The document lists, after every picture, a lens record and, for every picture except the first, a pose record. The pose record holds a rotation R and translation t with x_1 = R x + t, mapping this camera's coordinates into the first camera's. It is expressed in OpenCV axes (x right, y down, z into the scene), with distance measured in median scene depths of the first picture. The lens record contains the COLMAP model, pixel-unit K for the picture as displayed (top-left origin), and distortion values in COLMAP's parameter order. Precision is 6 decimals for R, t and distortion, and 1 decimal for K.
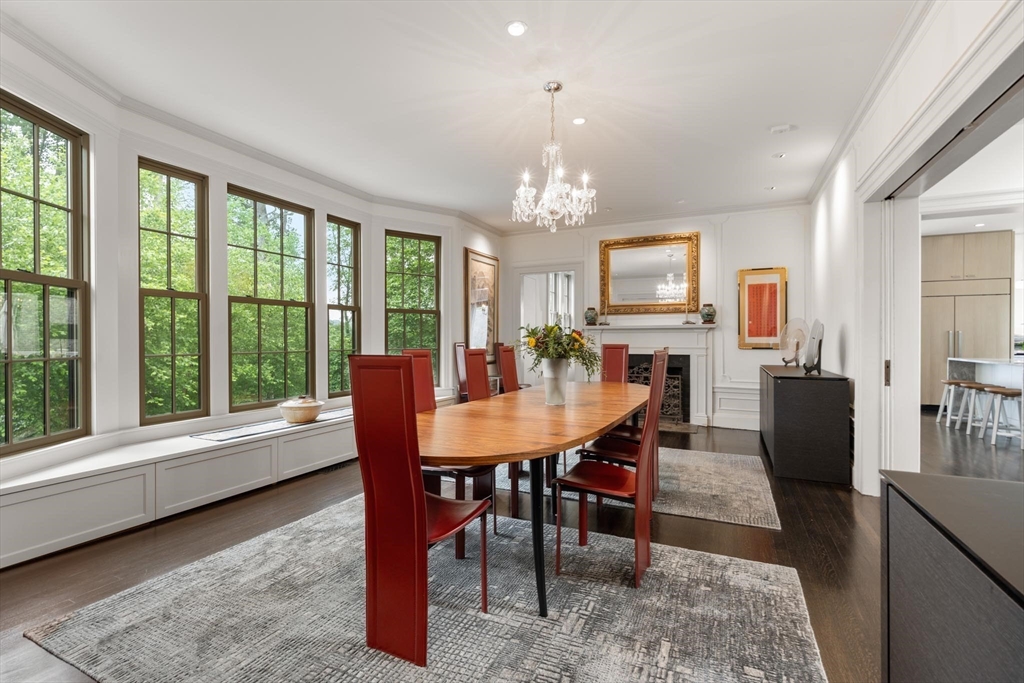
lens RADIAL K [[456.3, 0, 512.0], [0, 456.3, 337.1], [0, 0, 1]] dist [-0.002213, -0.000432]
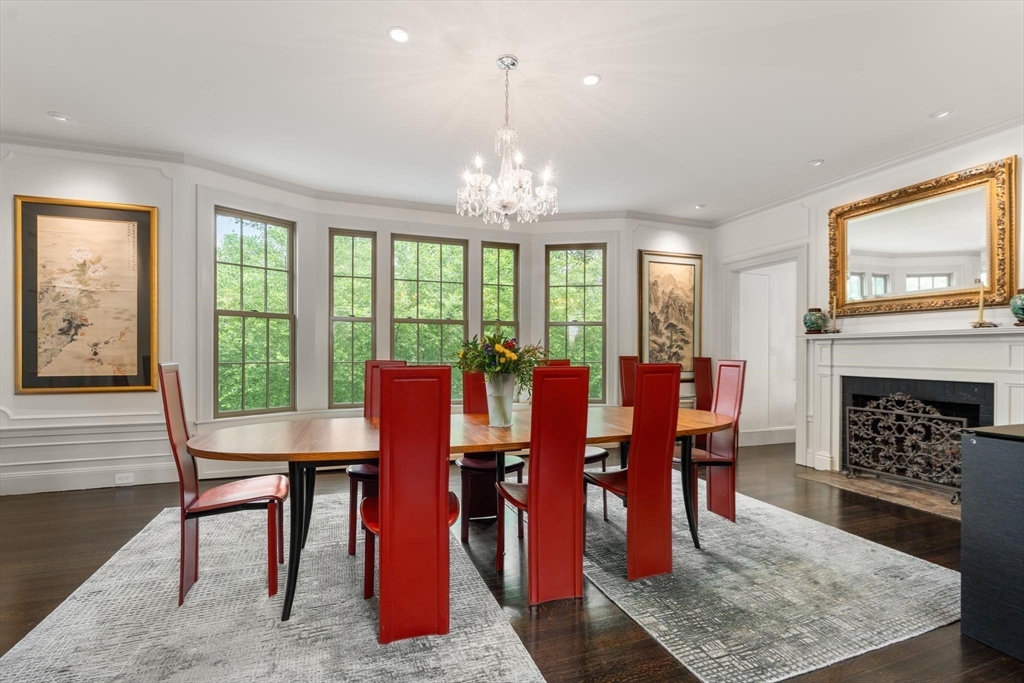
lens RADIAL K [[456.3, 0, 508.6], [0, 456.3, 350.9], [0, 0, 1]] dist [-0.002213, -0.000432]
pose [[0.711229, 0.002550, -0.702956, 0.355935], [-0.002882, 0.999996, 0.000712, 0.001249], [0.702955, 0.001519, 0.711233, 0.191737]]
